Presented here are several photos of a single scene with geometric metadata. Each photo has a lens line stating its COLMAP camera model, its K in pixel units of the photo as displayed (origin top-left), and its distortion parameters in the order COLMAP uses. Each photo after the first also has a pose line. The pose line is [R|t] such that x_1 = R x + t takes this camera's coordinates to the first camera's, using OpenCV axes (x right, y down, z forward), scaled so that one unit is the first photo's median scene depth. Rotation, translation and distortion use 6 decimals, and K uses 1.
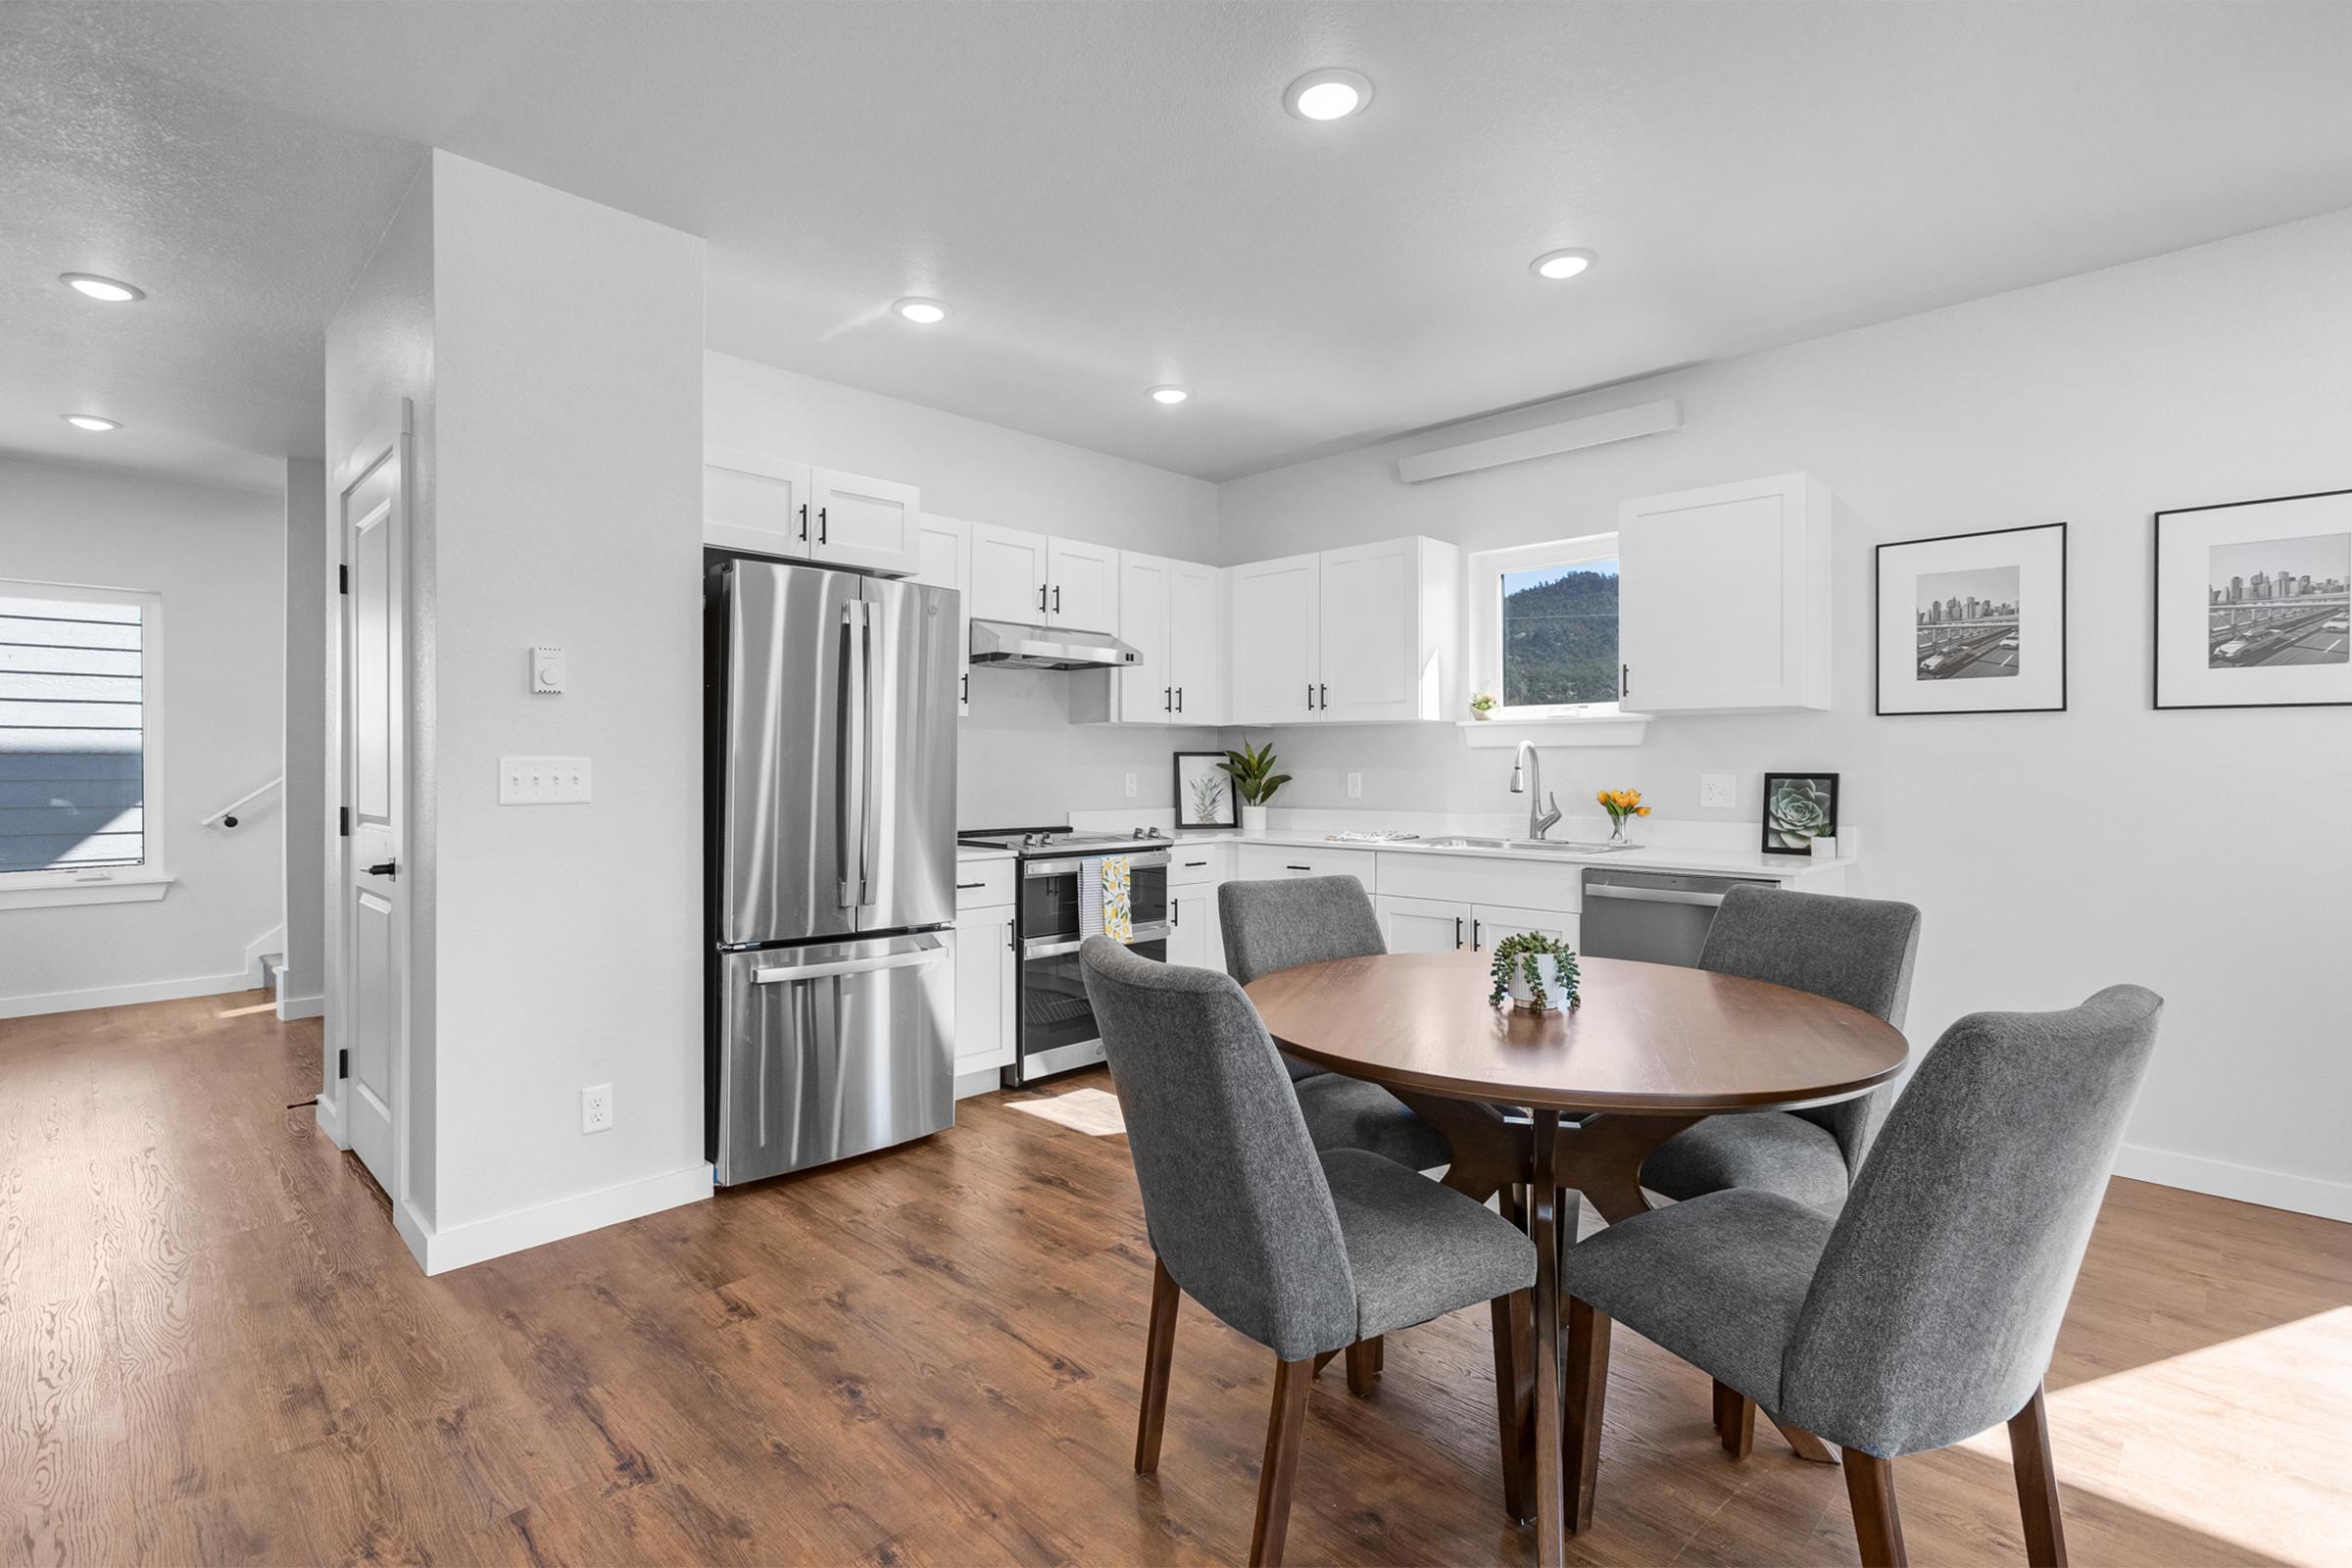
lens RADIAL K [[1094.3, 0, 1198.0], [0, 1094.3, 758.4], [0, 0, 1]] dist [-0.002064, 0.000783]
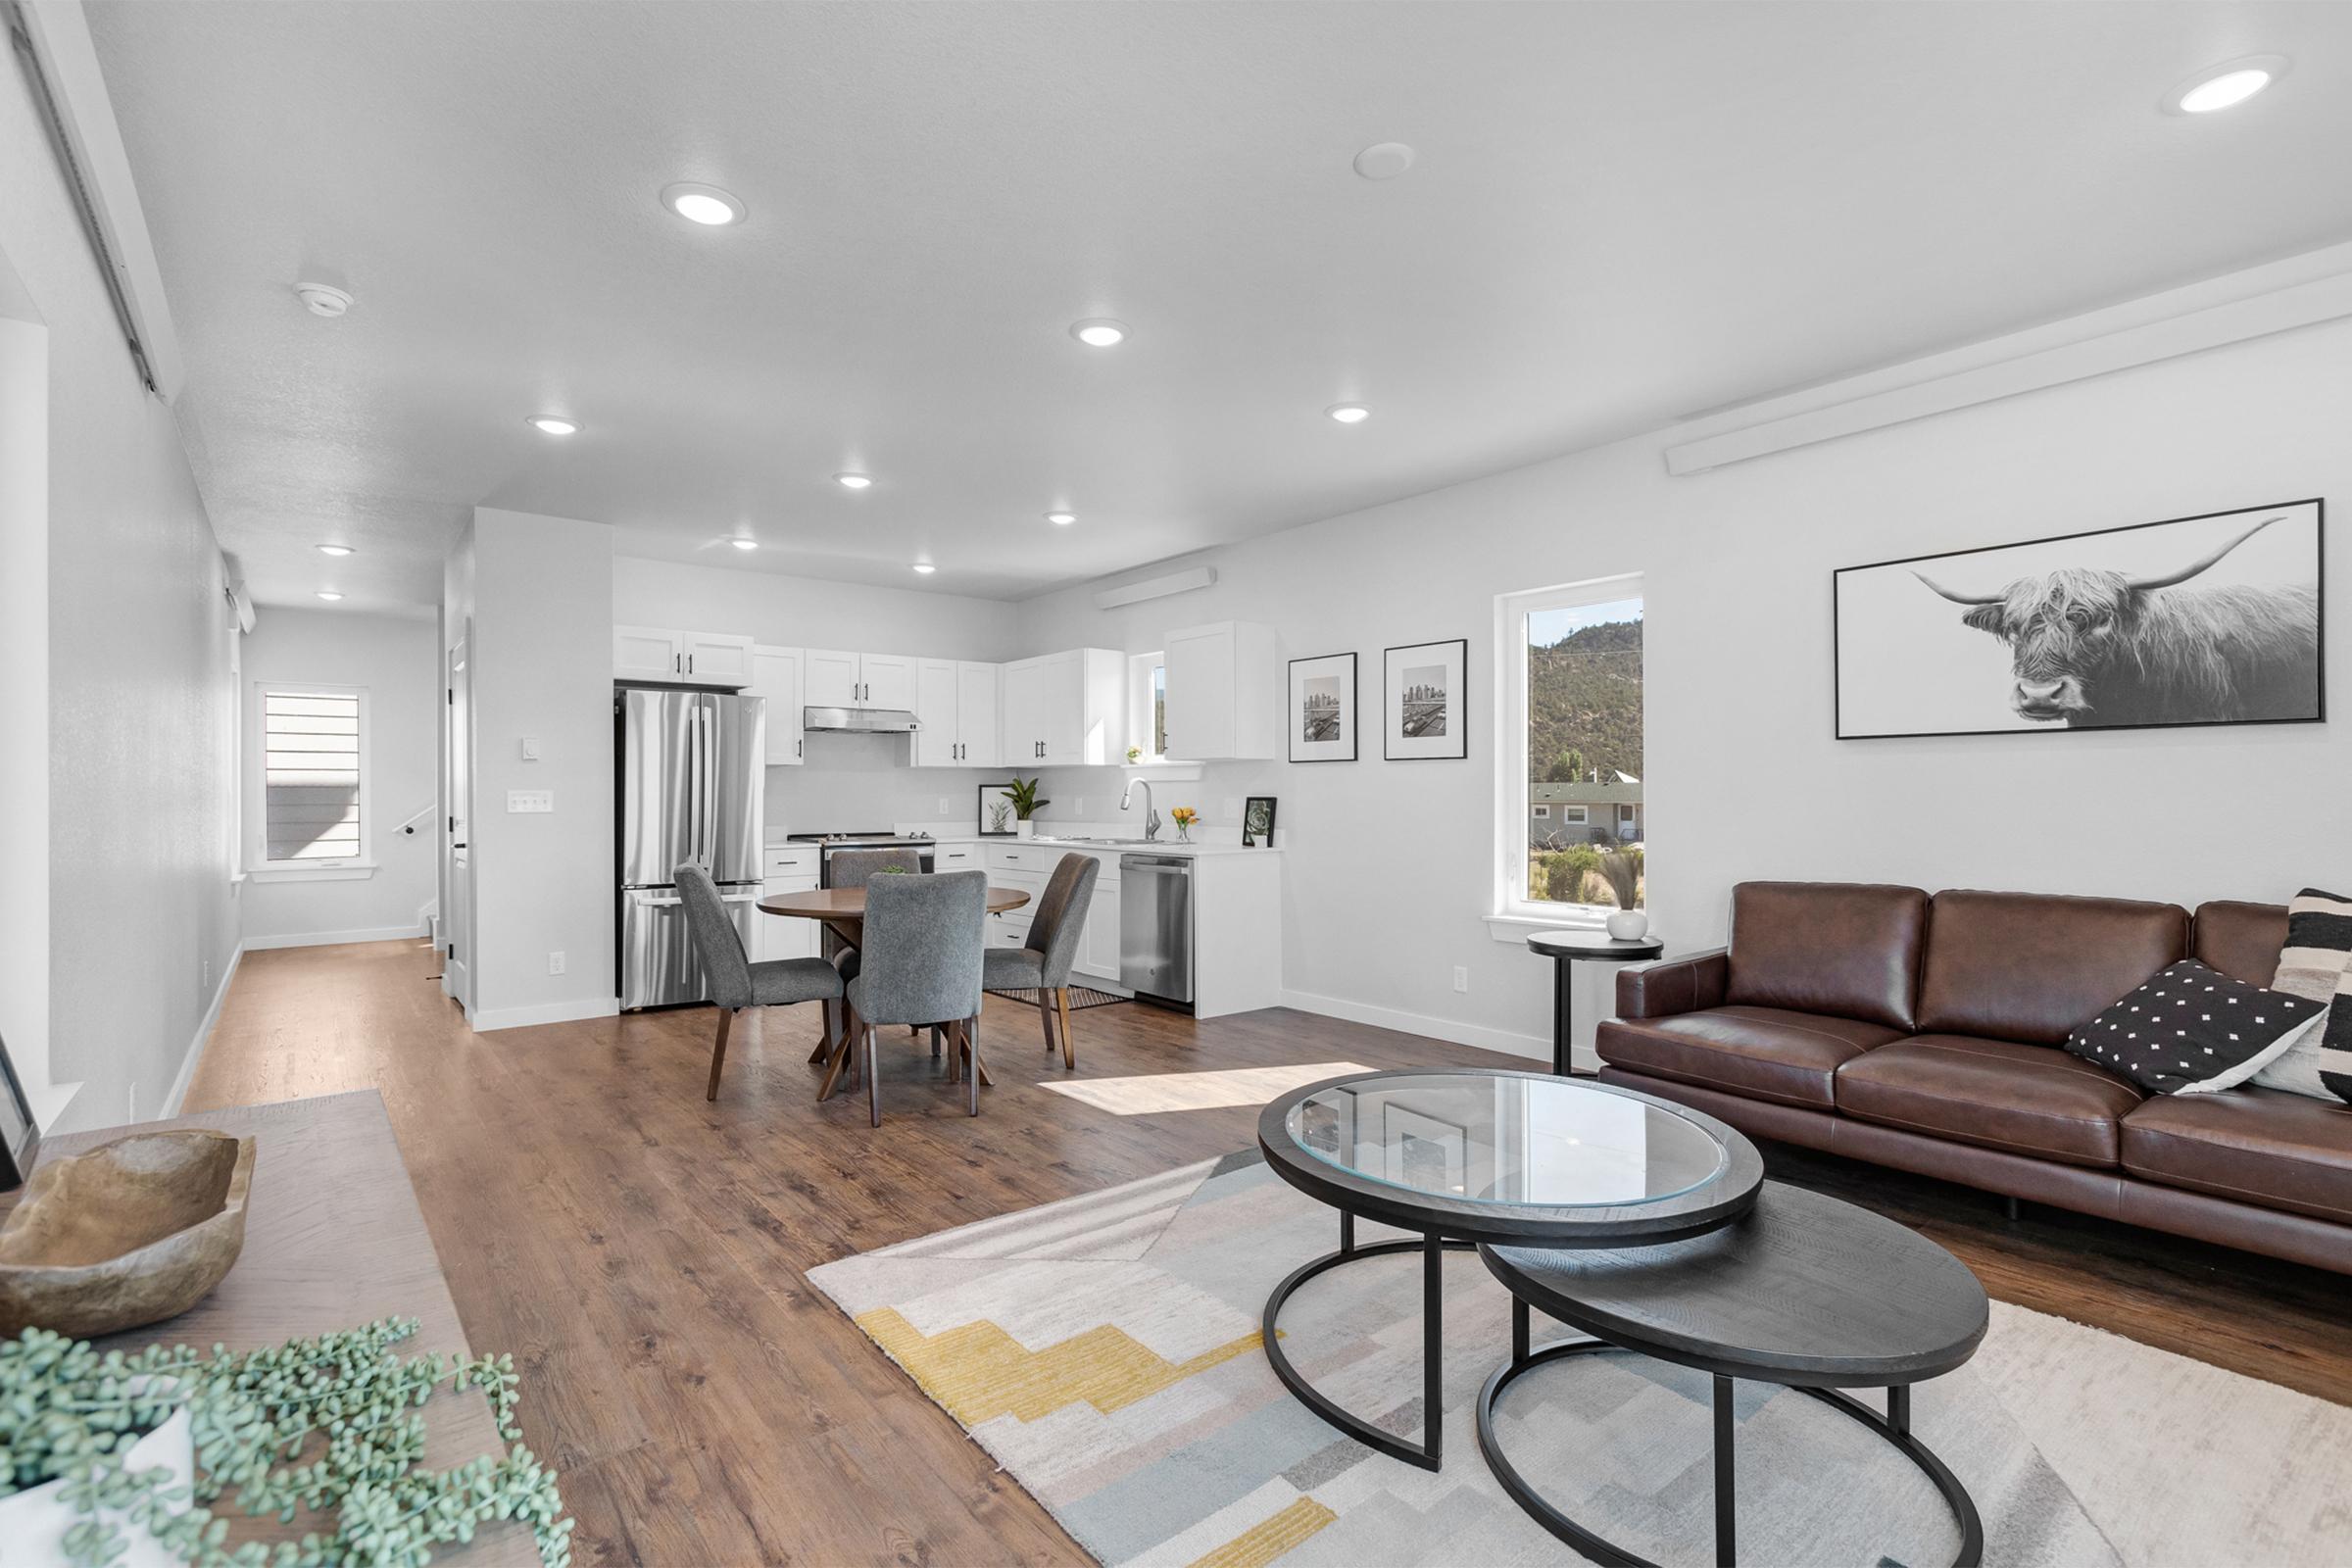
lens RADIAL K [[1083.9, 0, 1209.2], [0, 1083.9, 780.6], [0, 0, 1]] dist [-0.019108, 0.019729]
pose [[0.994118, -0.004439, -0.108212, 0.596245], [0.003869, 0.999978, -0.005474, -0.002519], [0.108233, 0.005023, 0.994113, -0.588774]]
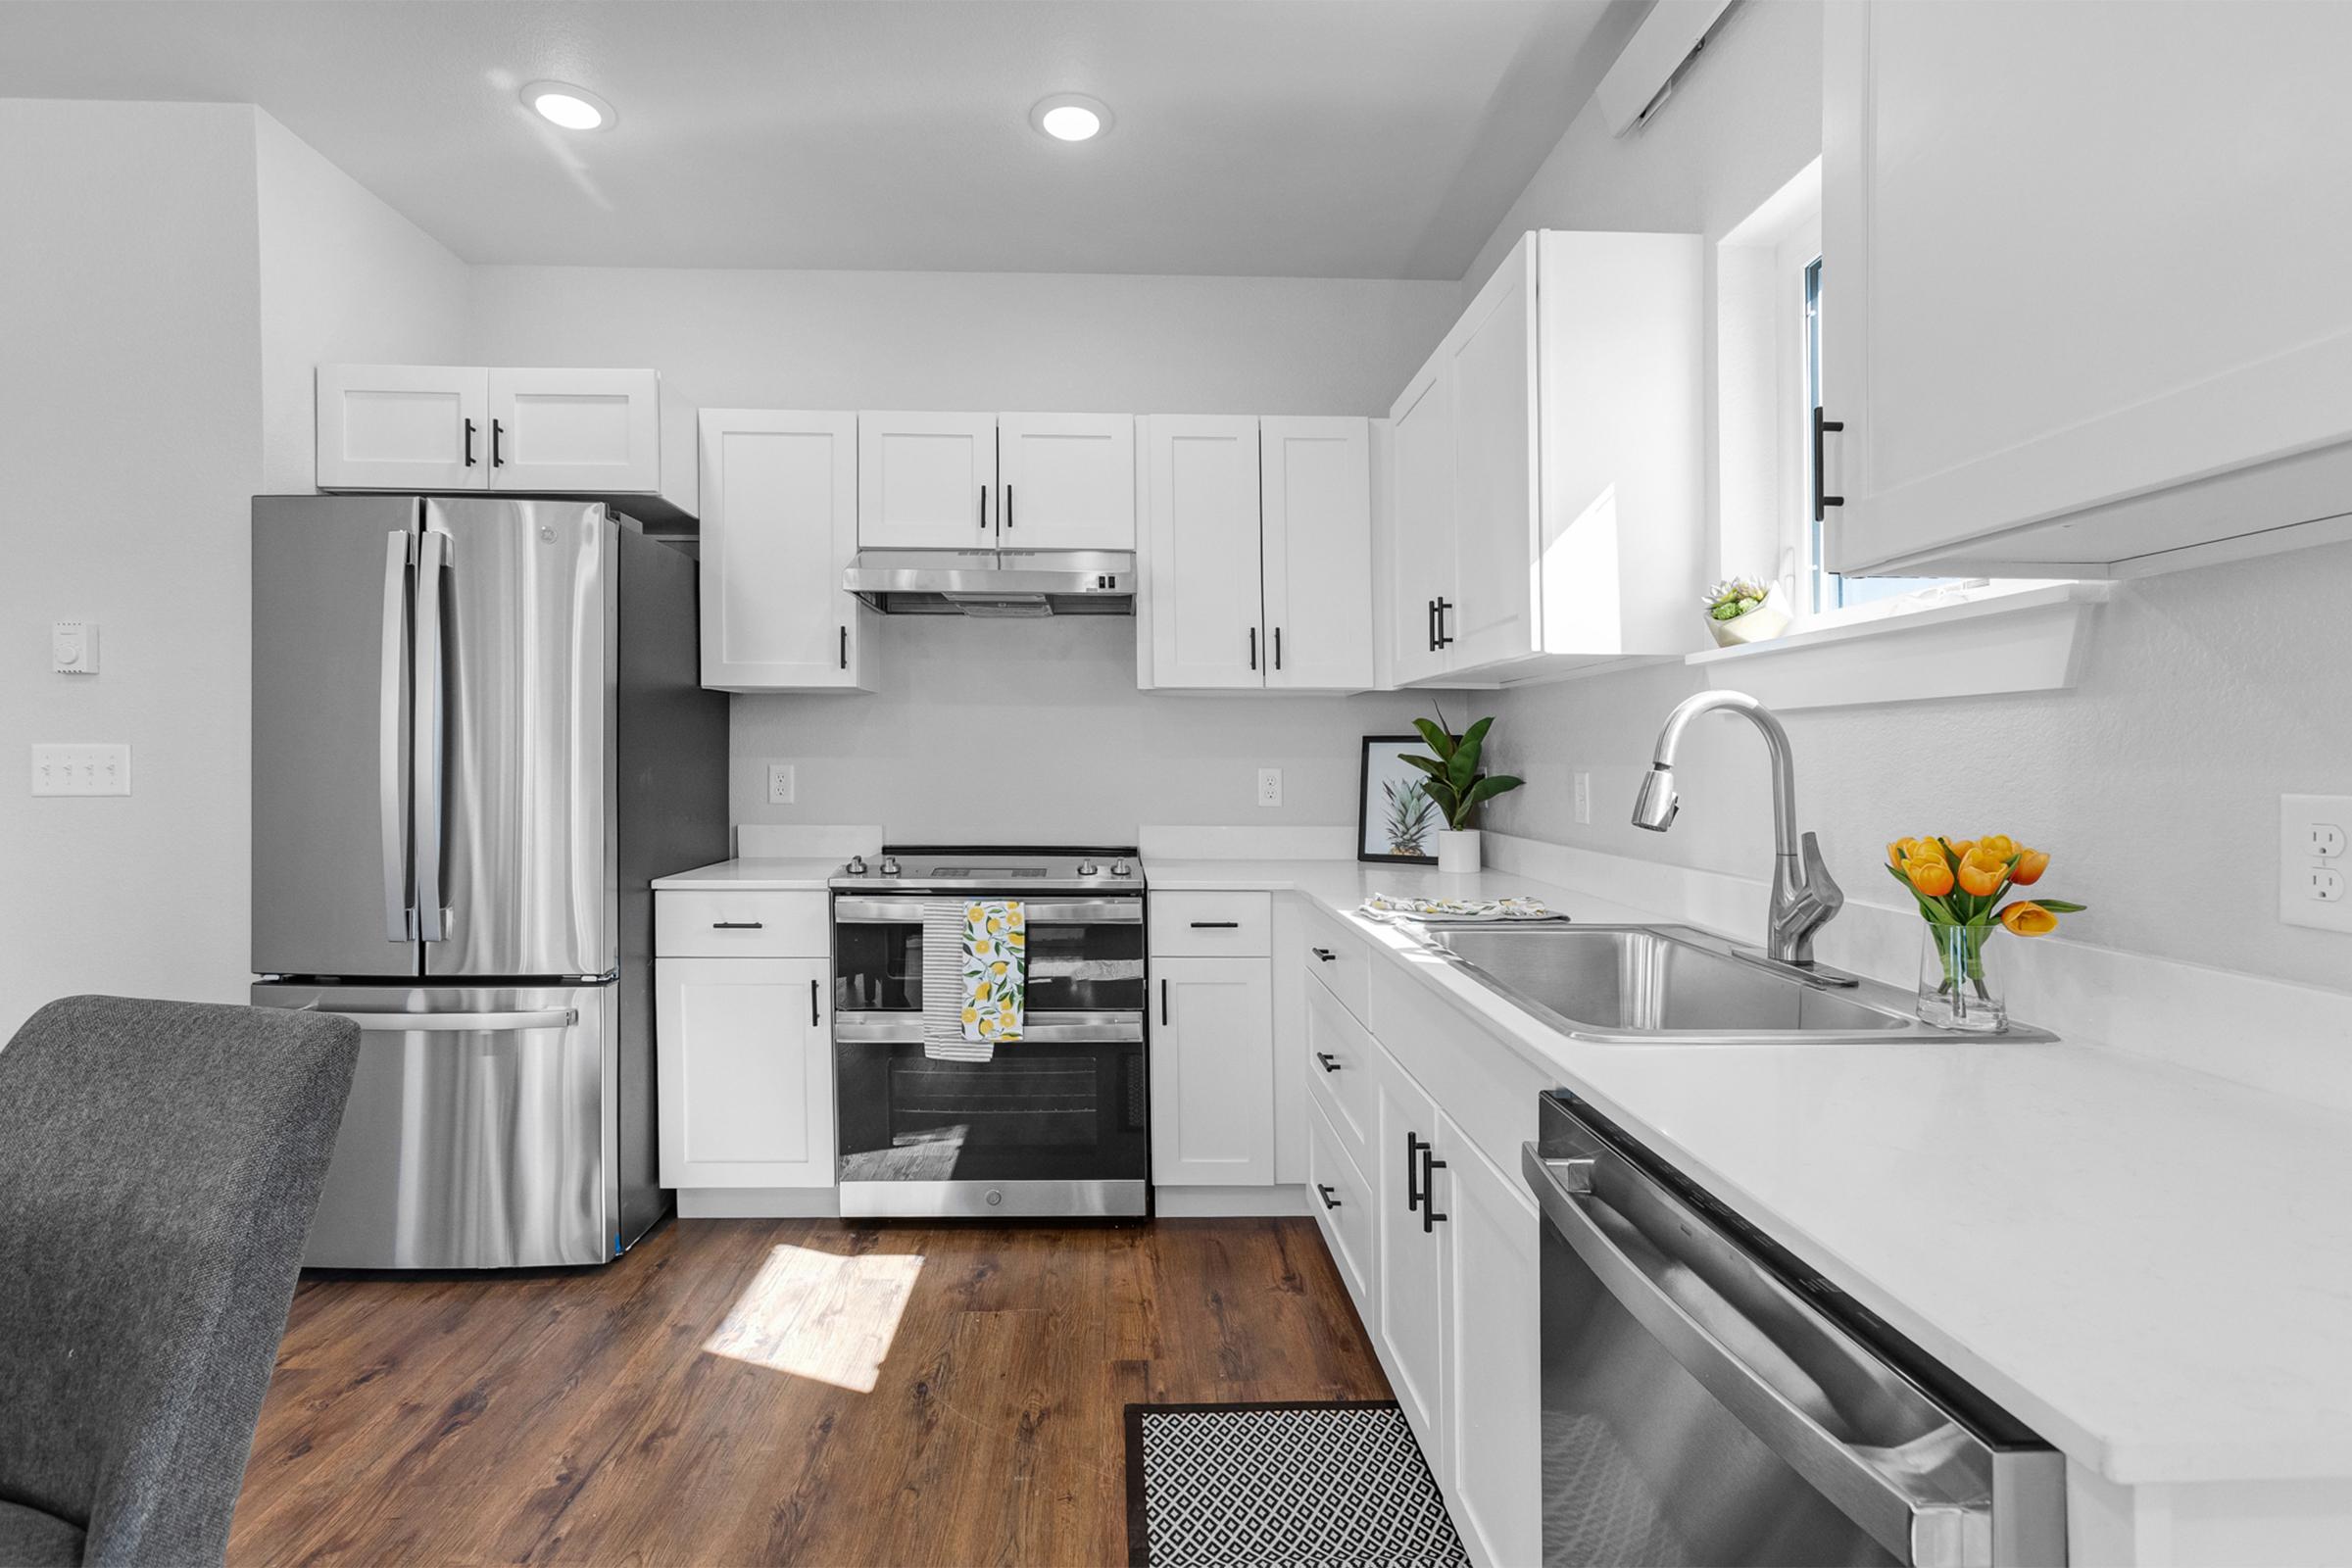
lens RADIAL K [[1111.8, 0, 1161.0], [0, 1111.8, 794.5], [0, 0, 1]] dist [-0.000338, -0.000127]
pose [[0.714521, 0.024305, -0.699192, 0.440250], [0.001614, 0.999336, 0.036388, 0.005253], [0.699612, -0.027128, 0.714008, 0.620436]]
